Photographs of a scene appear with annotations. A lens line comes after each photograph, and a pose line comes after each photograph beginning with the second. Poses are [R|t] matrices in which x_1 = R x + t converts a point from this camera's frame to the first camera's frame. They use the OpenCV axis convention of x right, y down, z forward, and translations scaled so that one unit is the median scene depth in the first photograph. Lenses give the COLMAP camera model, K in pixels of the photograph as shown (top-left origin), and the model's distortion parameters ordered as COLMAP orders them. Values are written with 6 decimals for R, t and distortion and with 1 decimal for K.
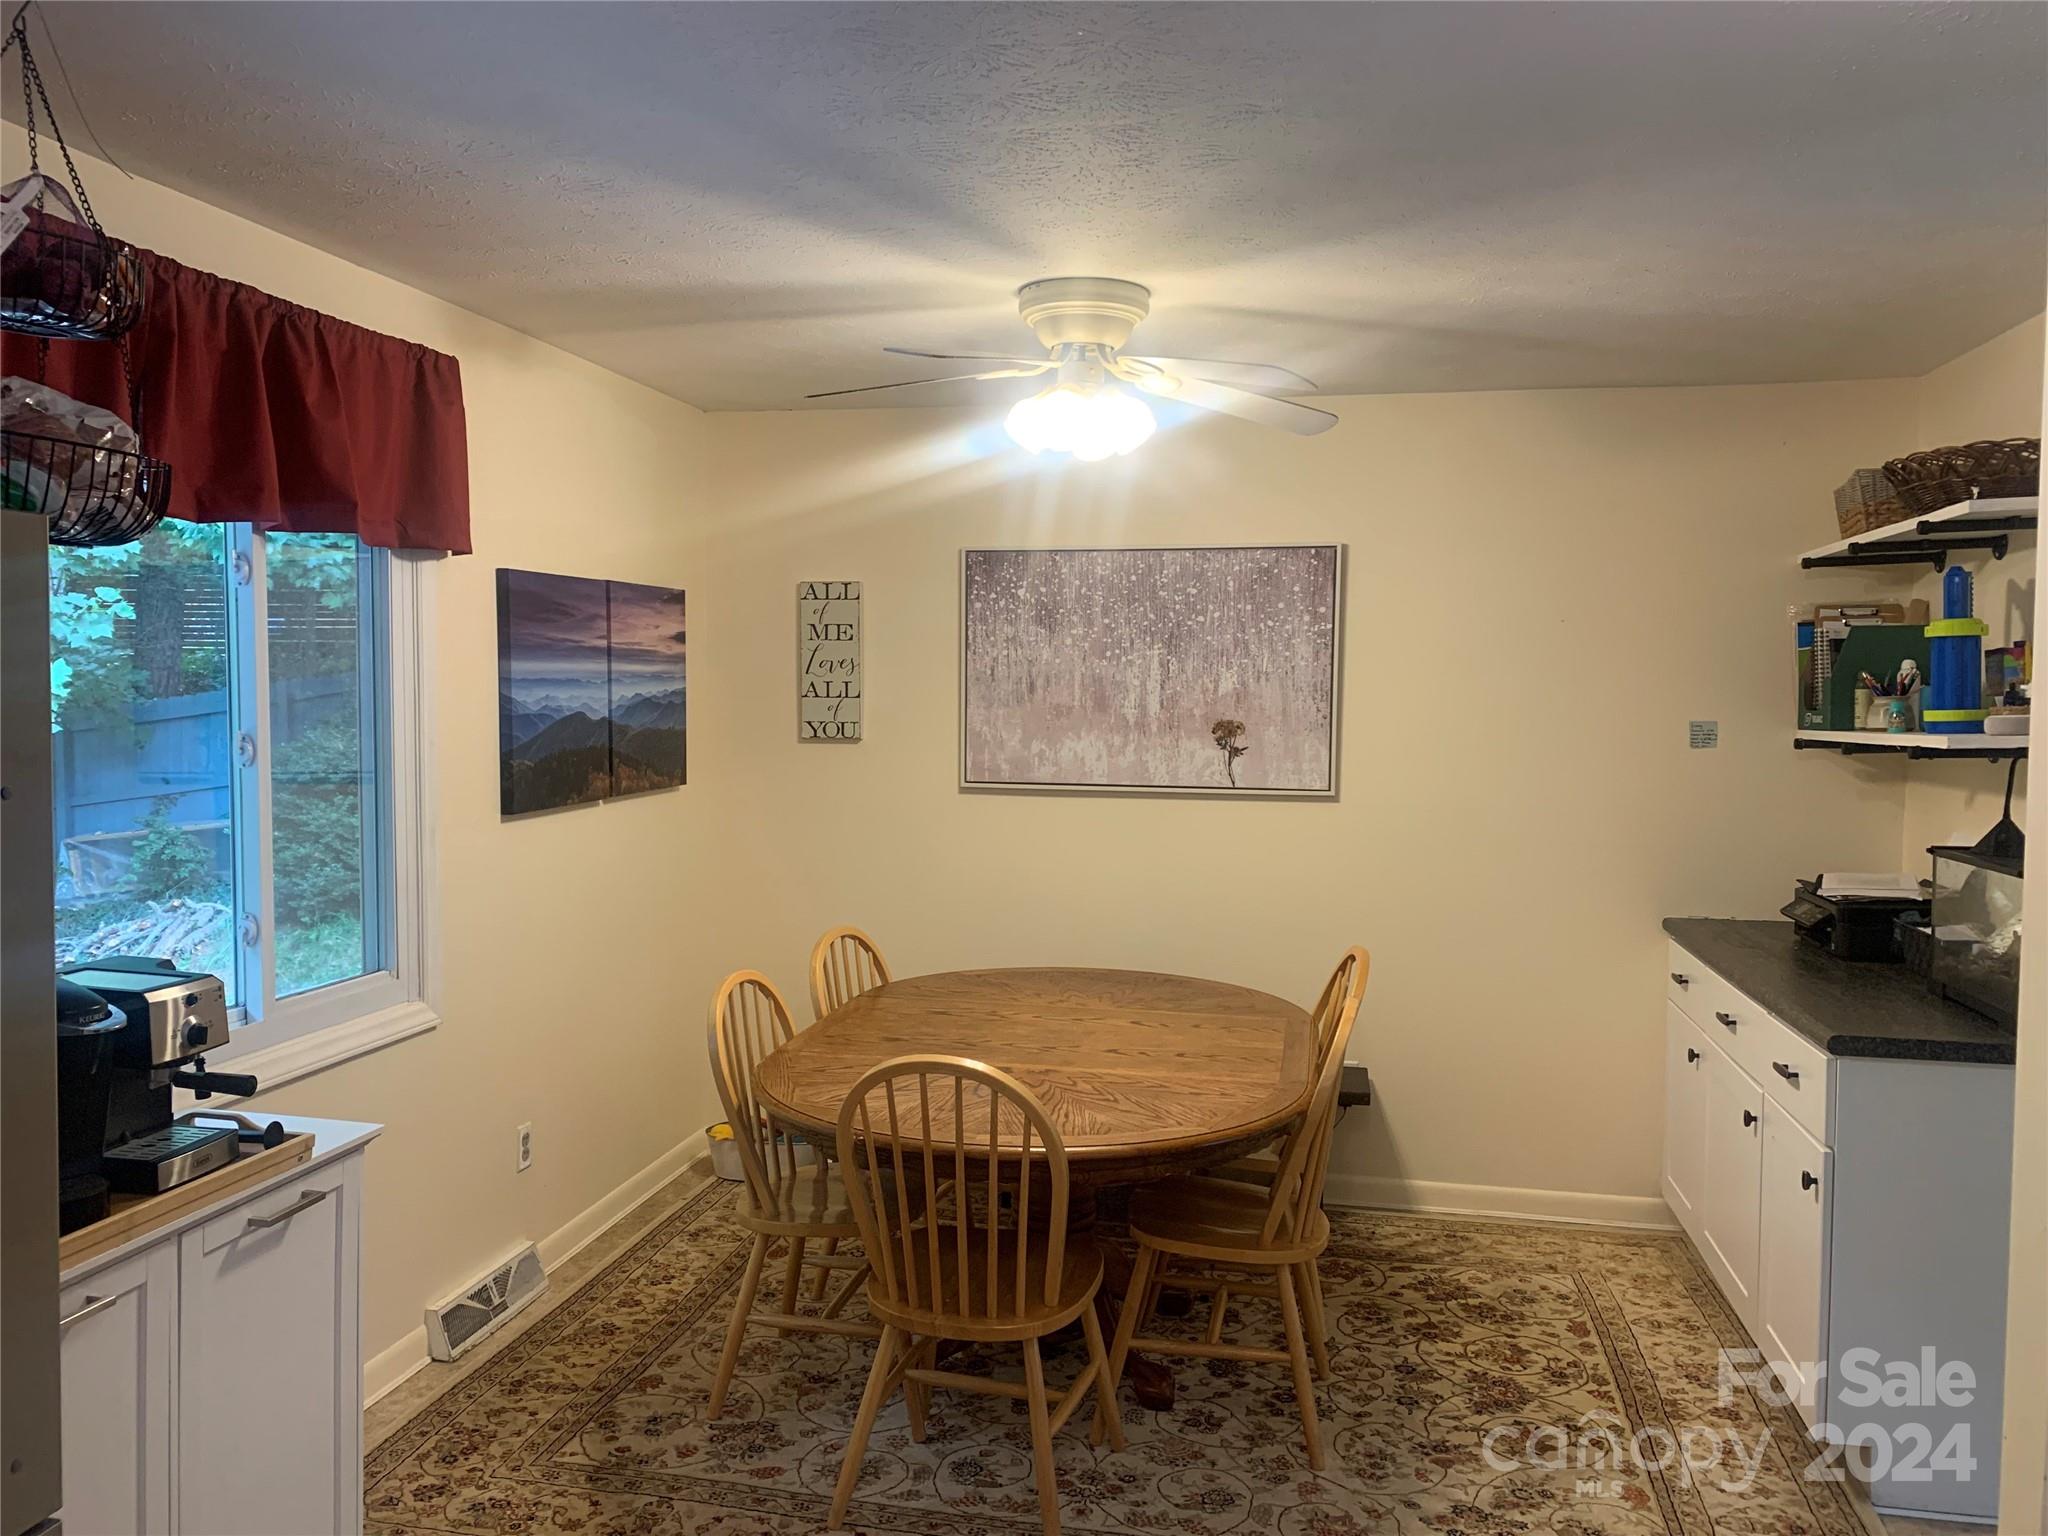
lens RADIAL K [[1560.1, 0, 1024.0], [0, 1560.1, 768.0], [0, 0, 1]] dist [0.004267, 0.005355]
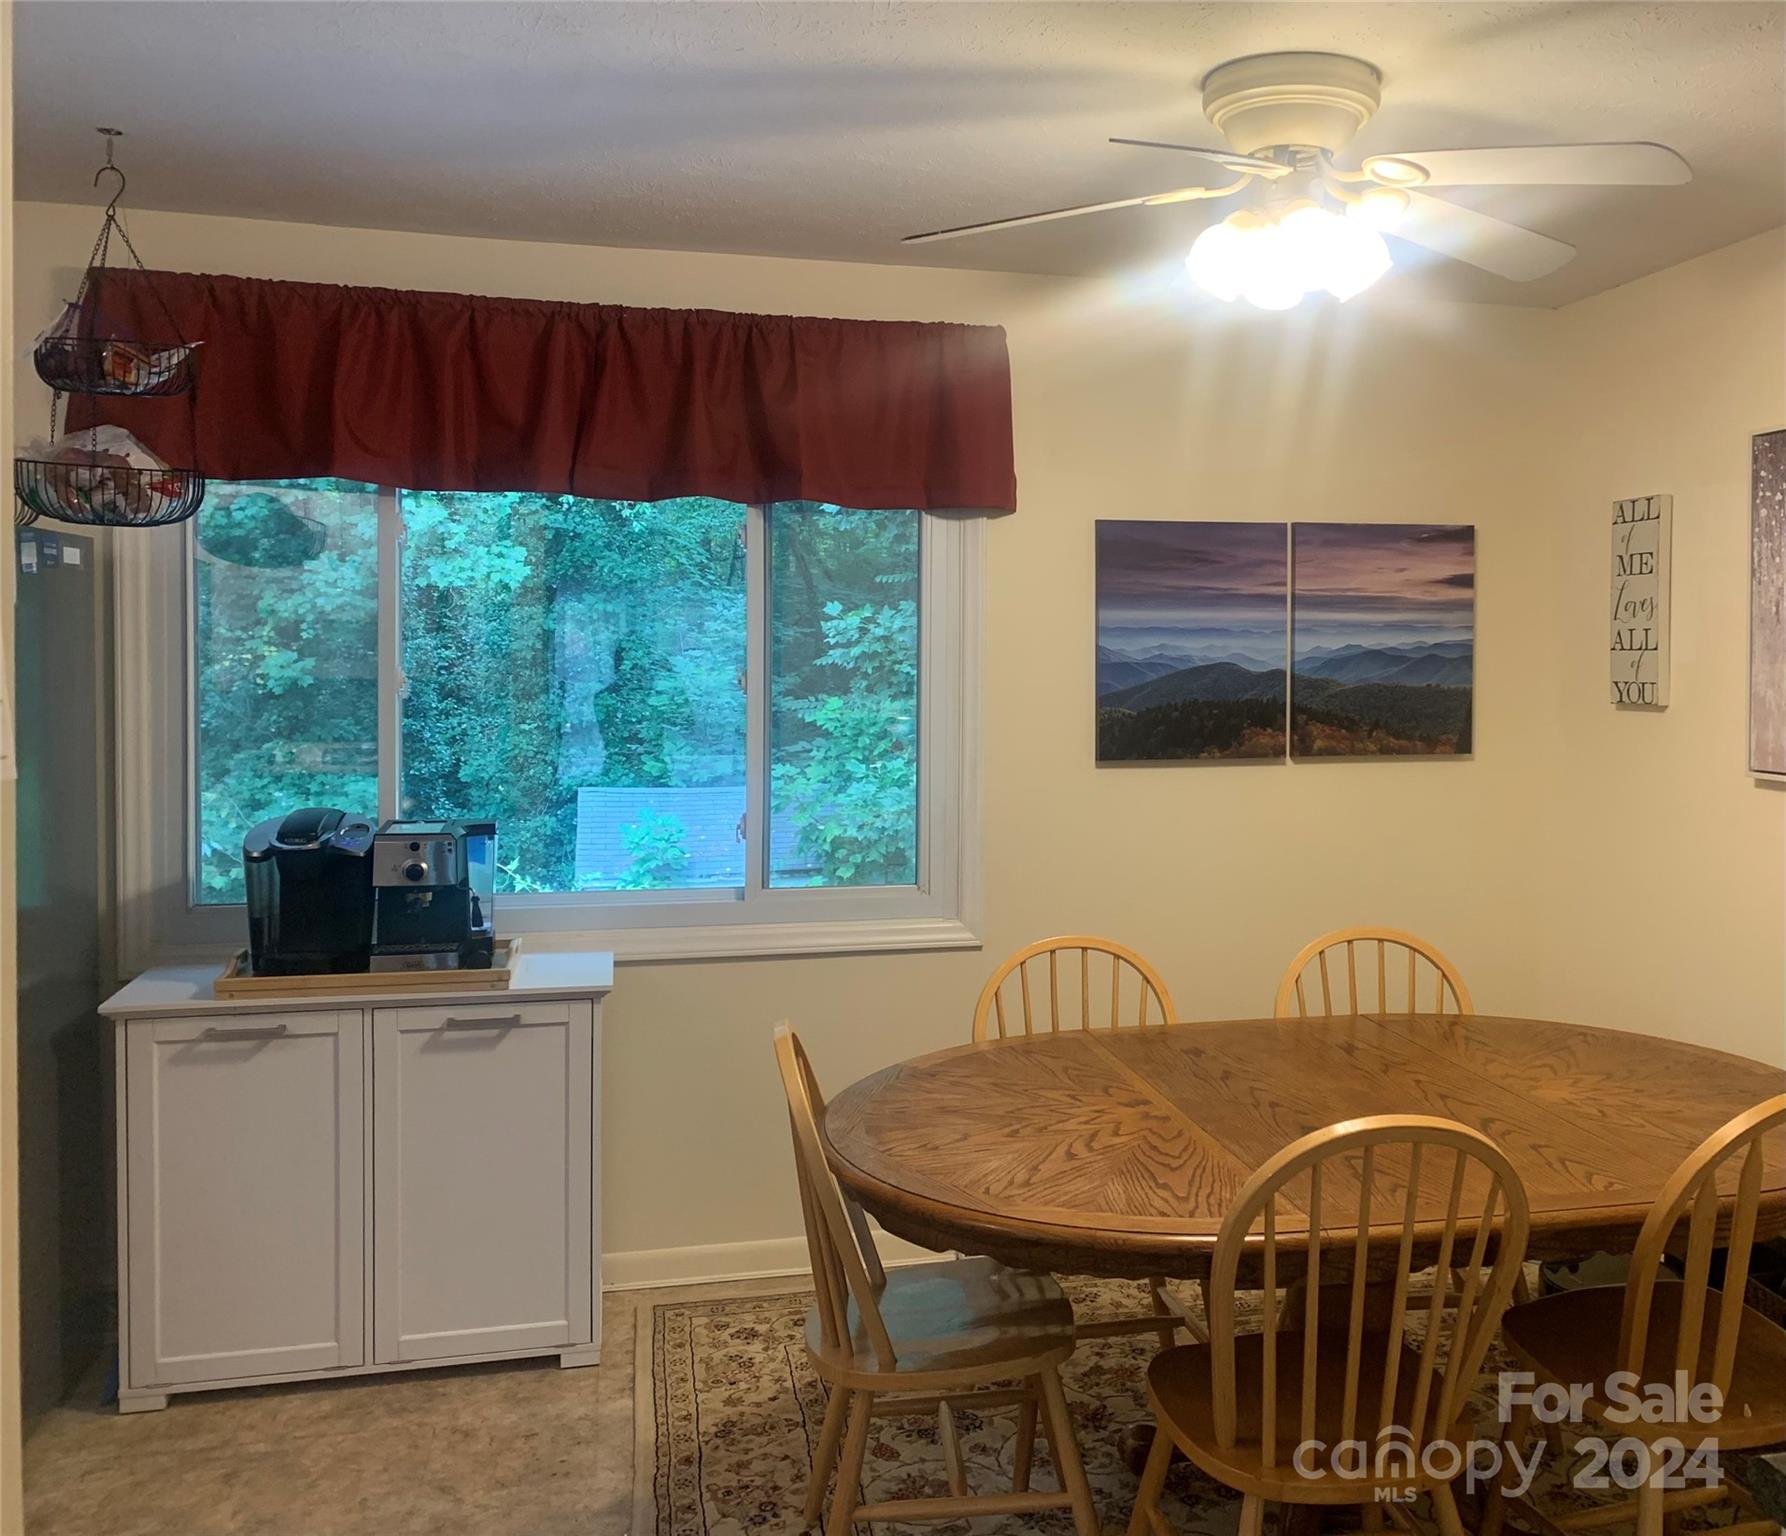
lens RADIAL K [[1534.4, 0, 895.9], [0, 1534.4, 714.7], [0, 0, 1]] dist [0.120232, -0.192681]
pose [[0.448903, 0.031044, -0.893041, 0.475935], [-0.051980, 0.998611, 0.008585, -0.001869], [0.892068, 0.042566, 0.449893, 0.404332]]
